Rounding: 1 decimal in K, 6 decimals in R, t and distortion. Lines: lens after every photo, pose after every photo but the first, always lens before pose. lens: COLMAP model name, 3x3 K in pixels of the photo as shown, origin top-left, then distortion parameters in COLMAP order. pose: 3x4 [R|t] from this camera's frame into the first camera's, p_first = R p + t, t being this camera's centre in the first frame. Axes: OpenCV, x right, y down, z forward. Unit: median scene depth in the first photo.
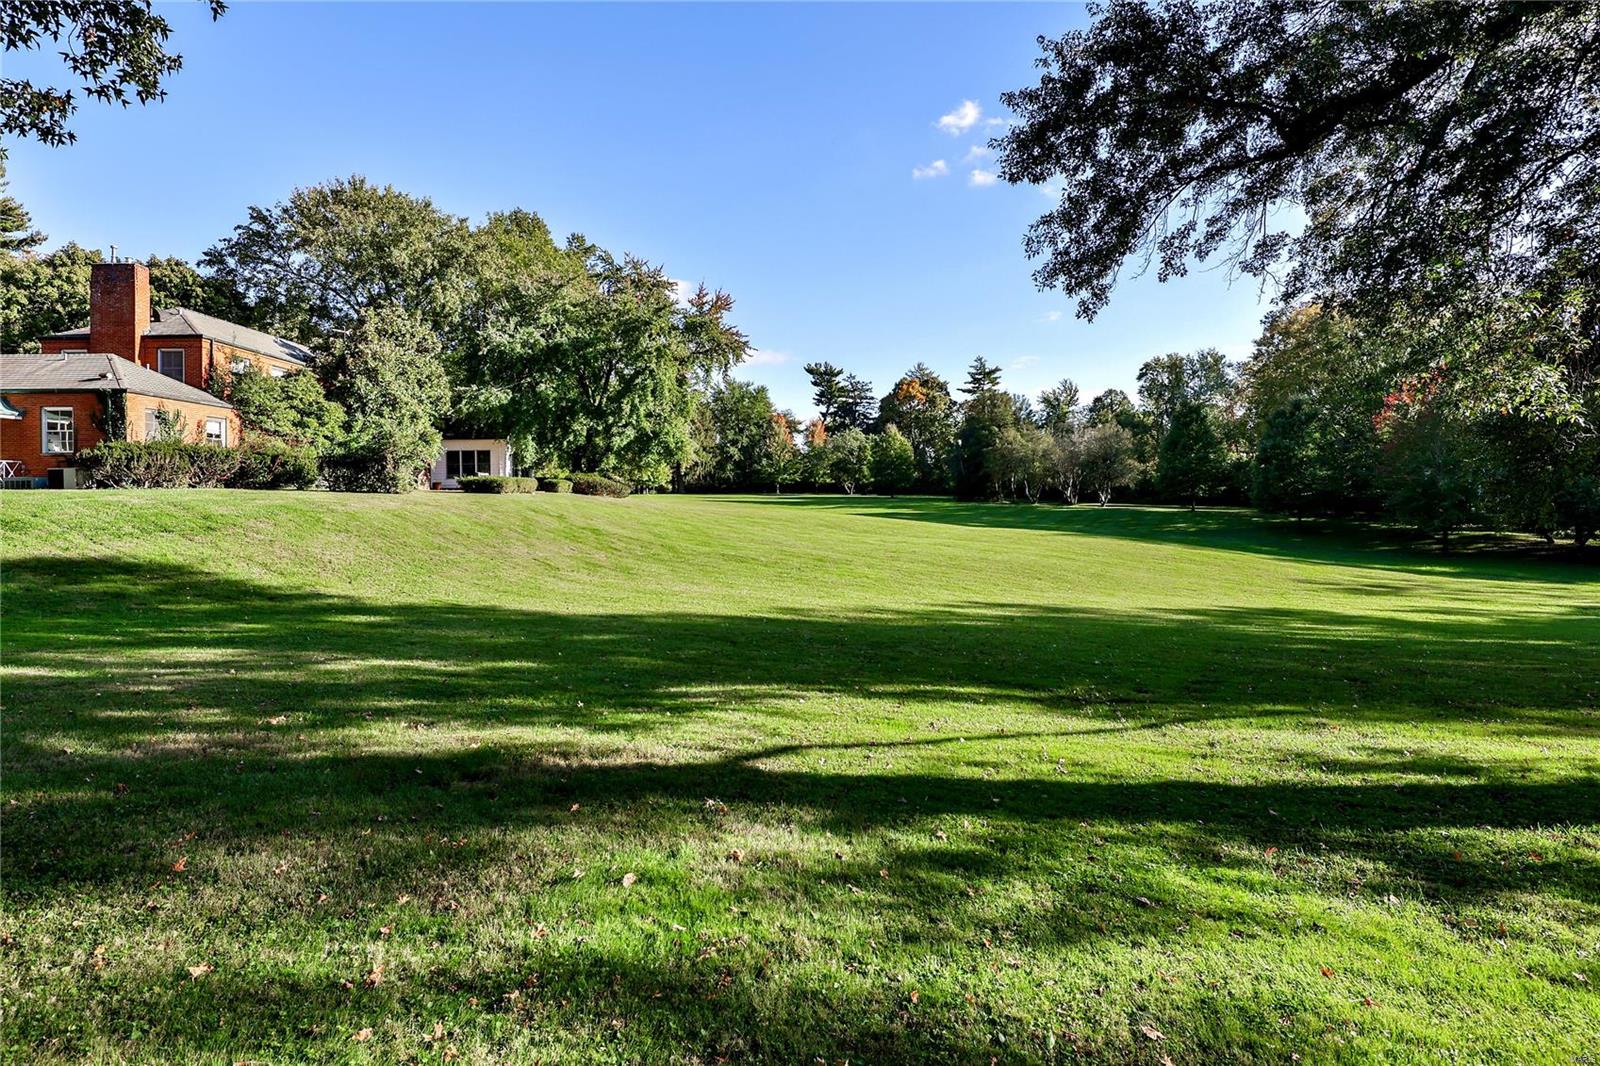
lens RADIAL K [[826.6, 0, 790.0], [0, 826.6, 520.1], [0, 0, 1]] dist [0.016571, -0.003054]
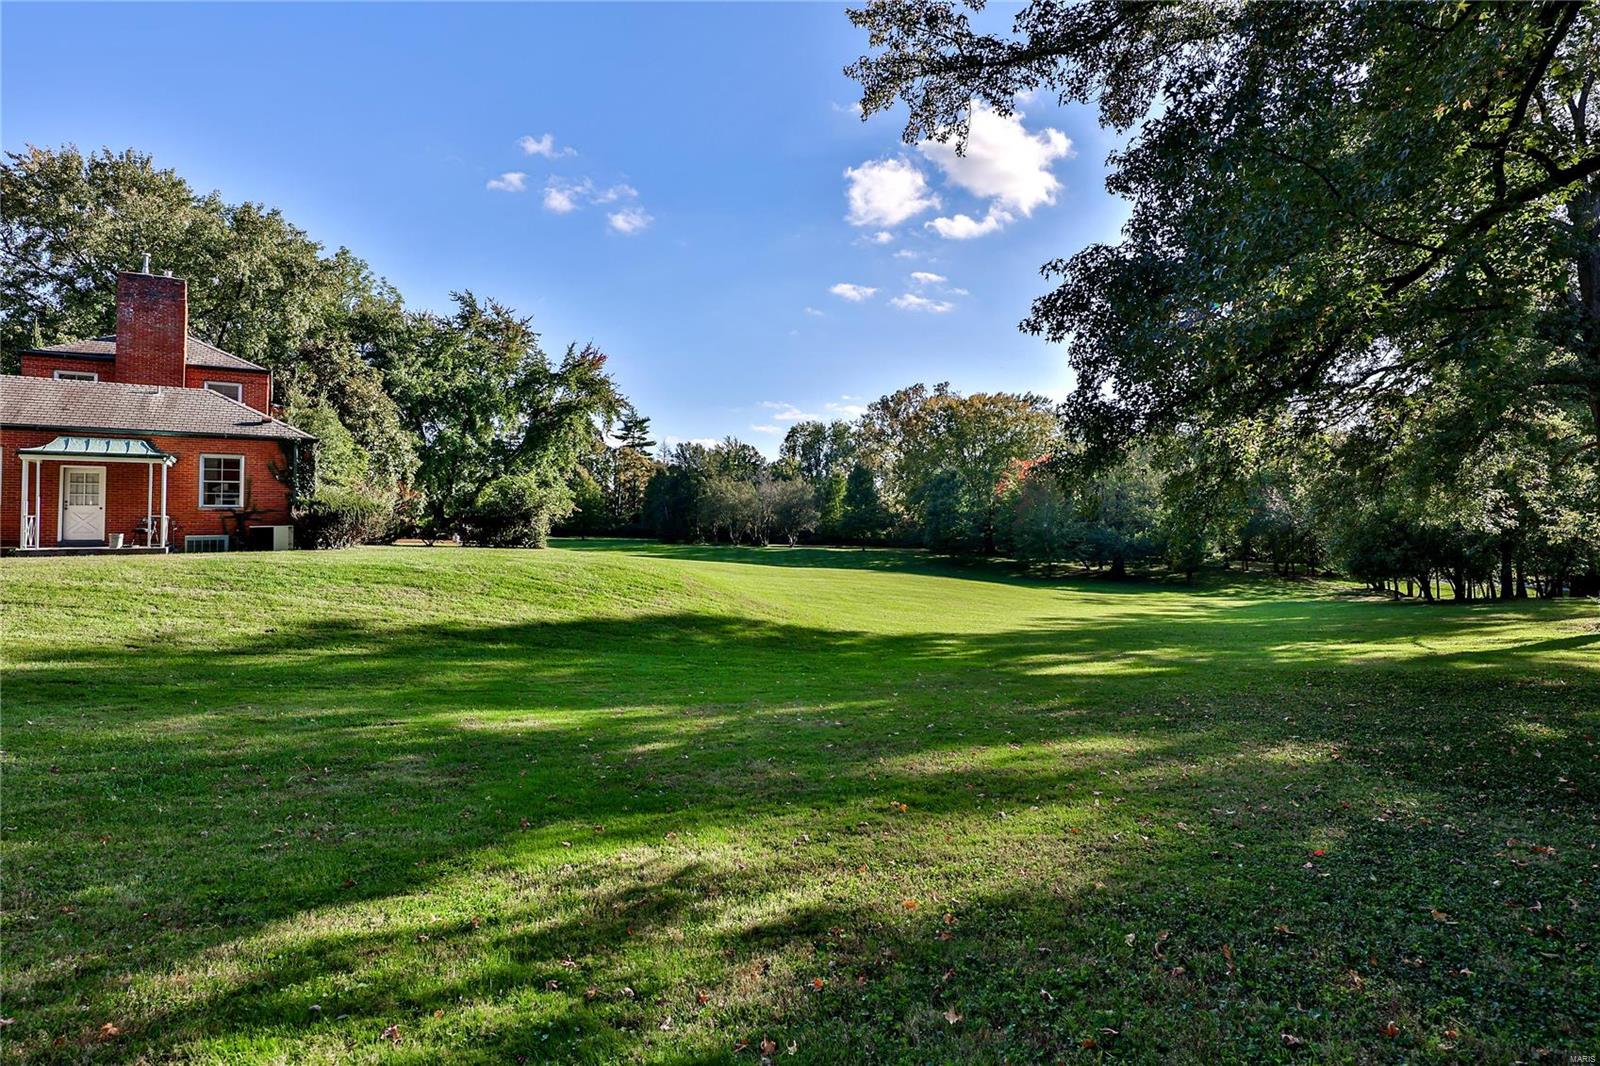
lens RADIAL K [[826.6, 0, 809.1], [0, 826.6, 537.4], [0, 0, 1]] dist [0.016571, -0.003054]
pose [[0.839875, -0.002390, 0.542775, -0.399574], [0.016013, 0.999664, -0.020375, -0.010684], [-0.542544, 0.025803, 0.839631, -0.024251]]
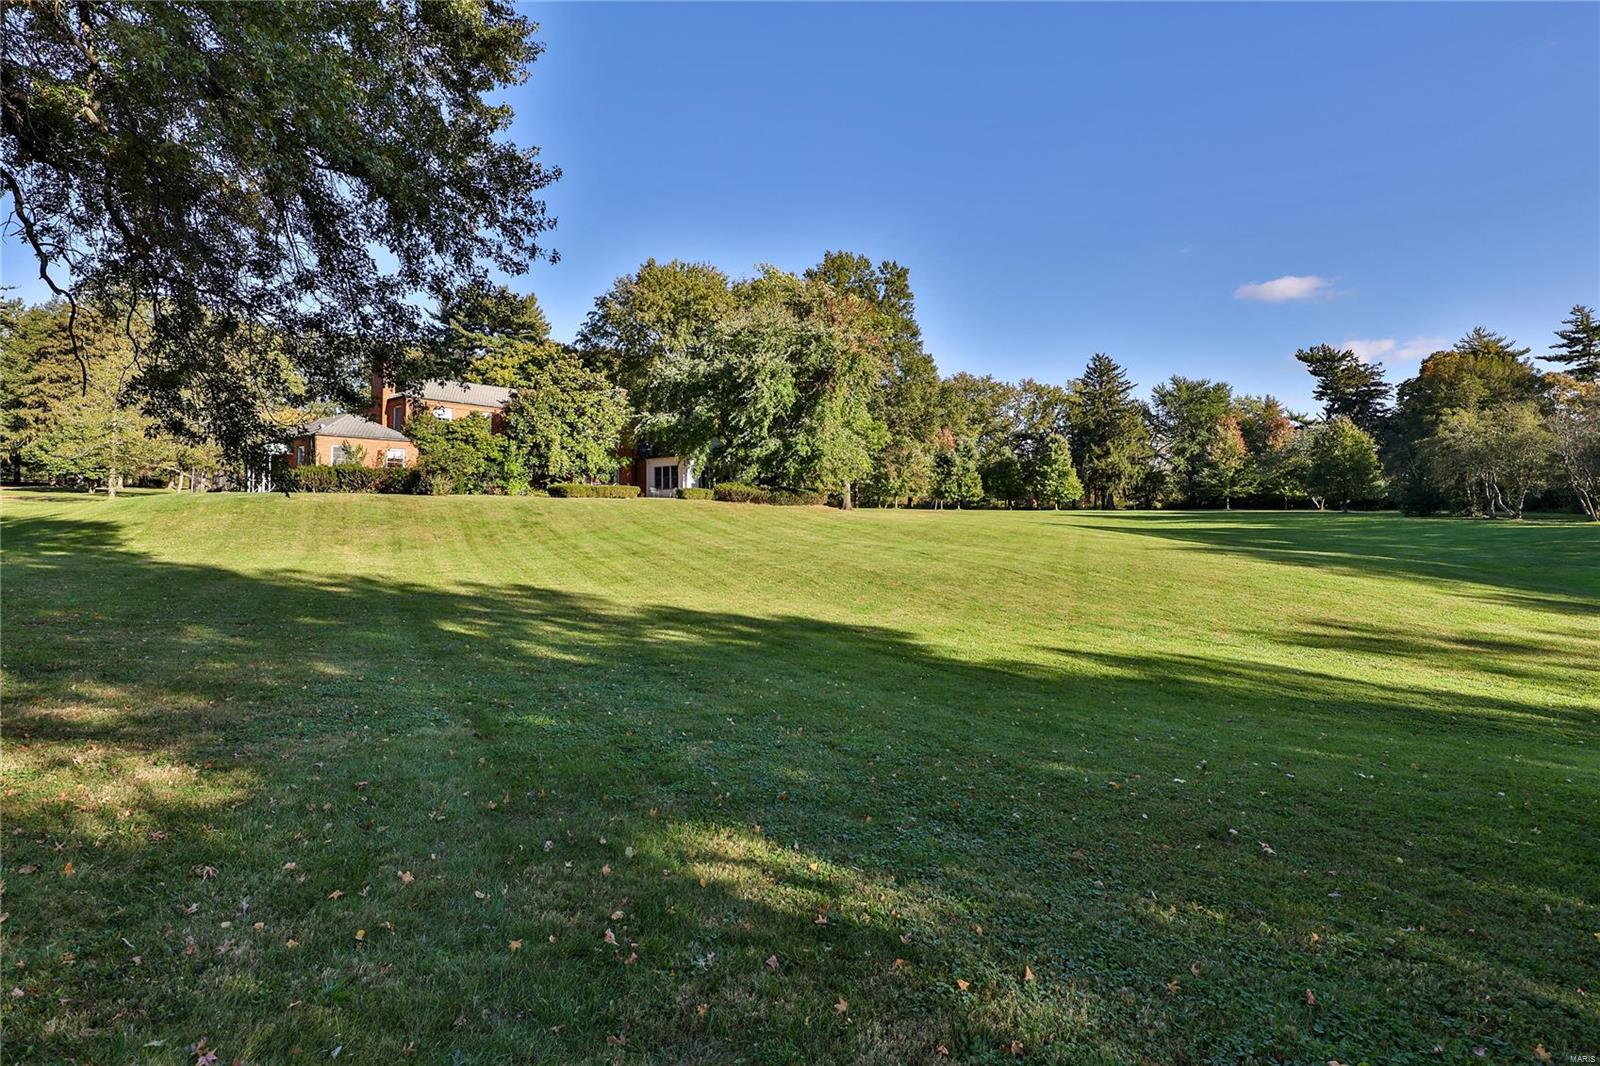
lens RADIAL K [[826.6, 0, 791.2], [0, 826.6, 526.0], [0, 0, 1]] dist [0.016571, -0.003054]
pose [[0.771126, 0.002027, -0.636680, 0.453916], [-0.016747, 0.999714, -0.017100, 0.017344], [0.636463, 0.023849, 0.770939, 0.162325]]
